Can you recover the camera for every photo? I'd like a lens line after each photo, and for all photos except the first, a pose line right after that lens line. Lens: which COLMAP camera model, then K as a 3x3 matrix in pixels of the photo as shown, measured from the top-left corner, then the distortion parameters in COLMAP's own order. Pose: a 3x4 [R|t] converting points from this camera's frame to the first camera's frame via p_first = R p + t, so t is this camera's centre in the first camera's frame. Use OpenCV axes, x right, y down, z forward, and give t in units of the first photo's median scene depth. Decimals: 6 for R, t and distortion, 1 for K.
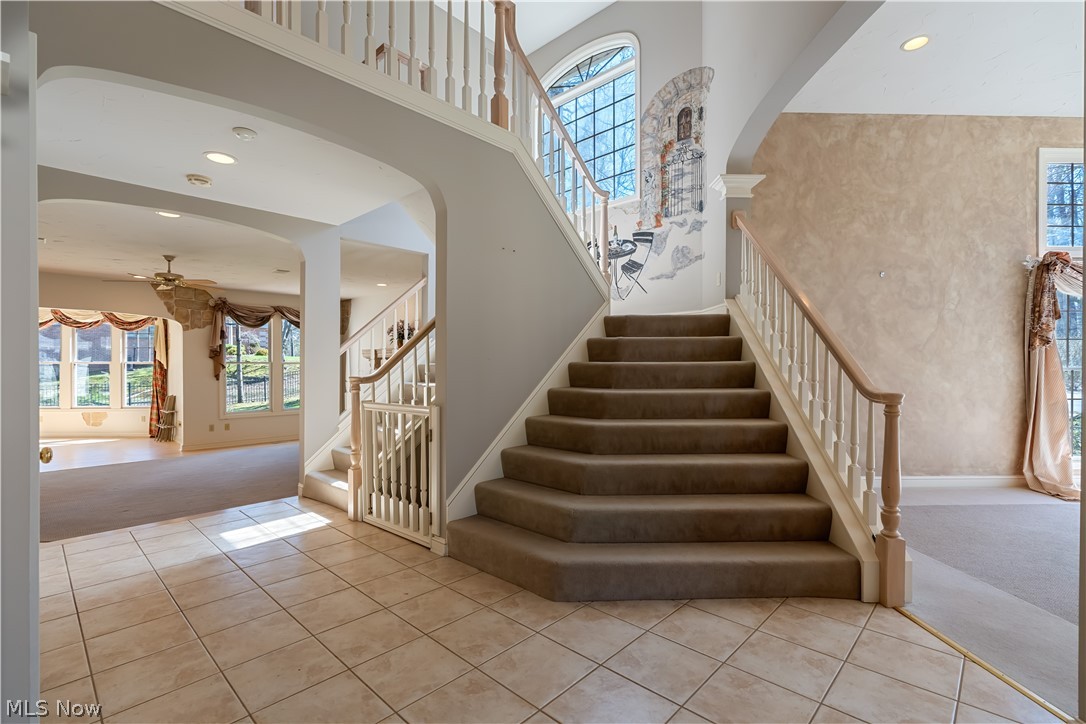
lens RADIAL K [[492.7, 0, 543.0], [0, 492.7, 364.5], [0, 0, 1]] dist [-0.002131, 0.000260]
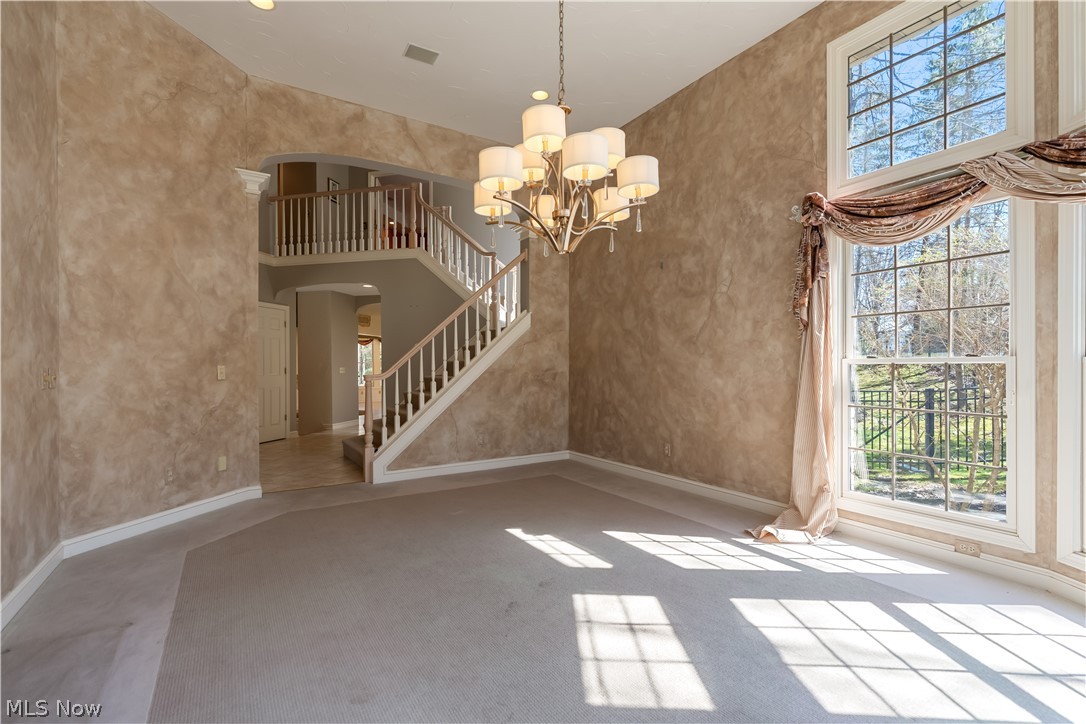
lens RADIAL K [[492.7, 0, 543.0], [0, 492.7, 364.5], [0, 0, 1]] dist [-0.002131, 0.000260]
pose [[0.511828, -0.005507, -0.859071, 1.400884], [0.001979, 0.999984, -0.005232, 0.016433], [0.859086, 0.000978, 0.511830, 0.296982]]
